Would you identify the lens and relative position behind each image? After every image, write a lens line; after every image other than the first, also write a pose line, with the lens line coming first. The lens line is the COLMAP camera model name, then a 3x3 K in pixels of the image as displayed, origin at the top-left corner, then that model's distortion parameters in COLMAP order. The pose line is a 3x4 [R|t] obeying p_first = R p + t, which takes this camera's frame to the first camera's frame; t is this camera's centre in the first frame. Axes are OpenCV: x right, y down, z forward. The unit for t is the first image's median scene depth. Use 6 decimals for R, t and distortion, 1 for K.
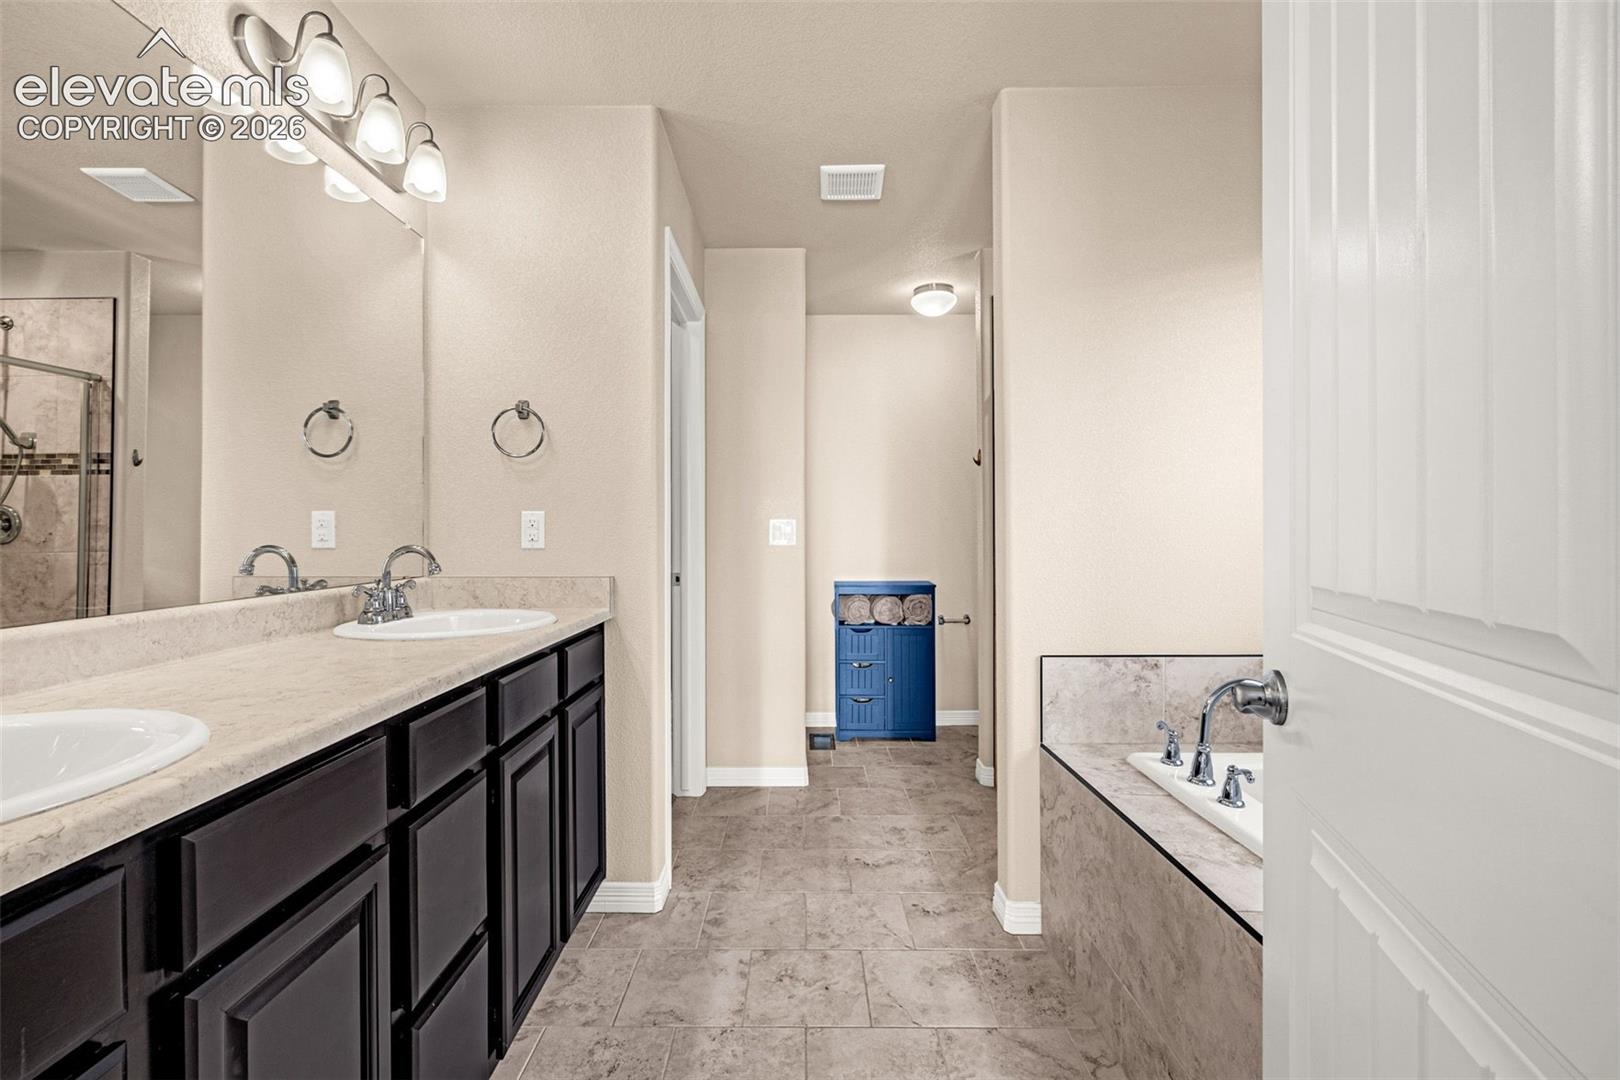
lens RADIAL K [[663.1, 0, 808.5], [0, 663.1, 521.9], [0, 0, 1]] dist [0.075825, -0.000026]
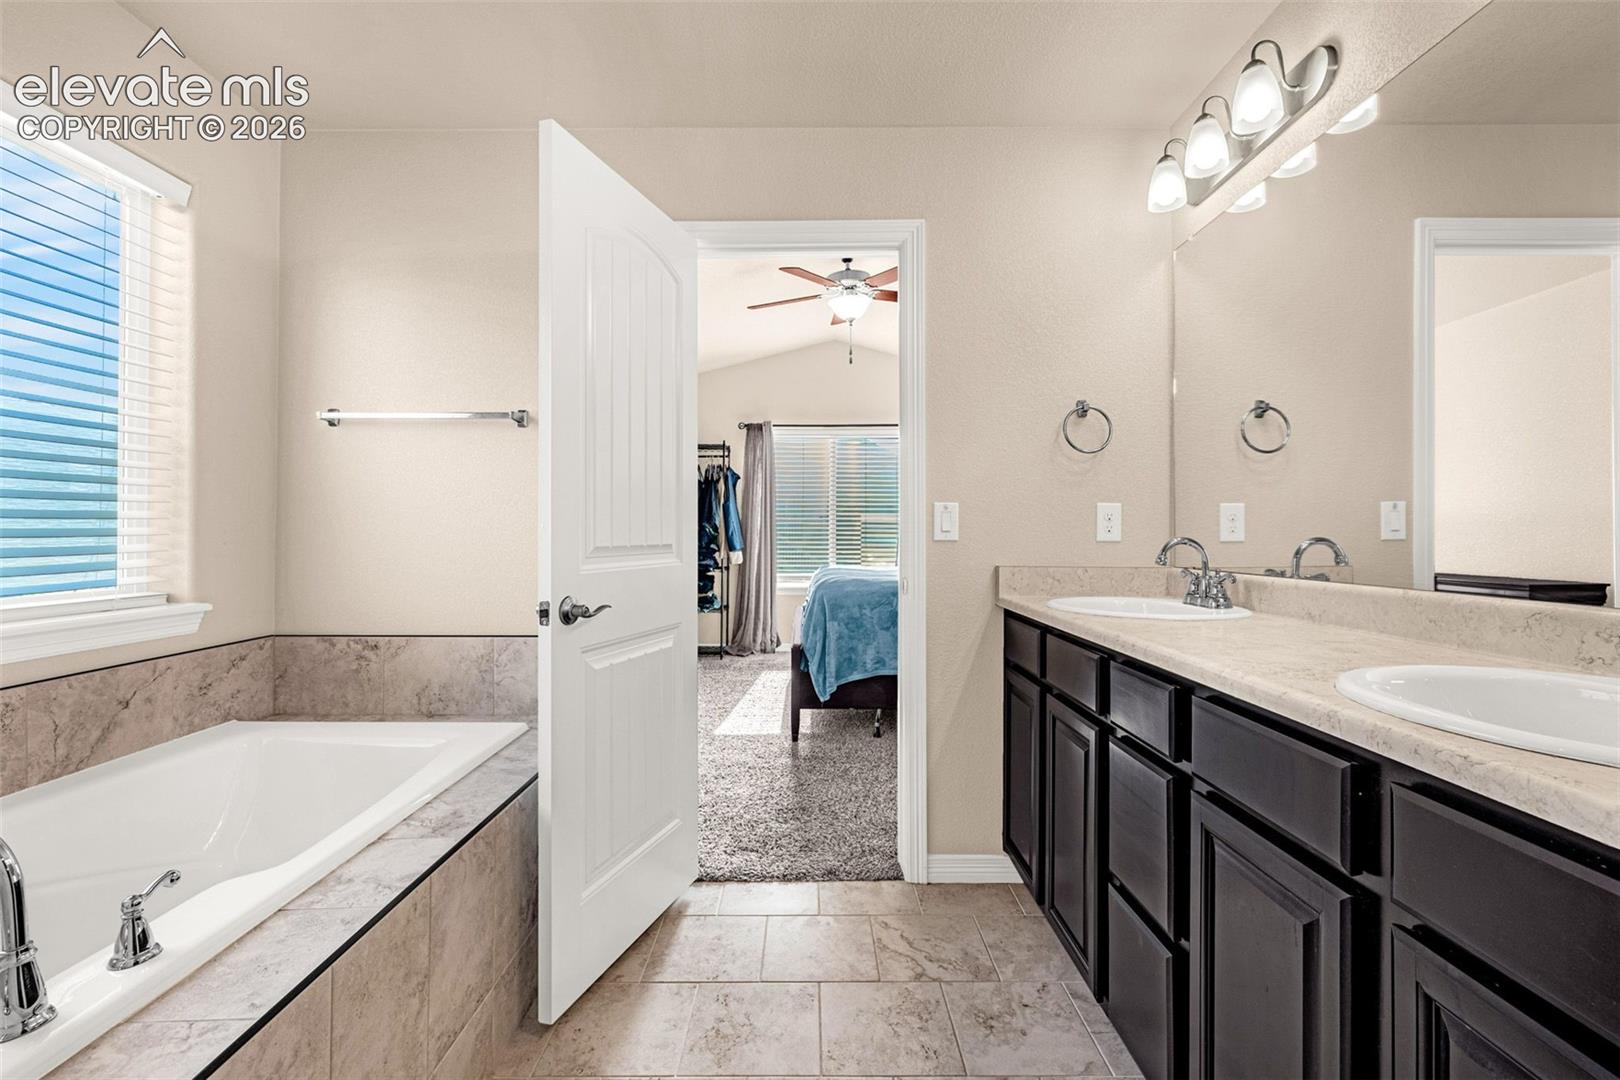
lens RADIAL K [[779.3, 0, 810.6], [0, 779.3, 544.0], [0, 0, 1]] dist [-0.000659, 0.000091]
pose [[-1.000000, 0.000614, 0.000017, 0.010710], [0.000614, 0.999998, 0.002051, 0.036308], [-0.000015, 0.002051, -0.999998, 1.565214]]
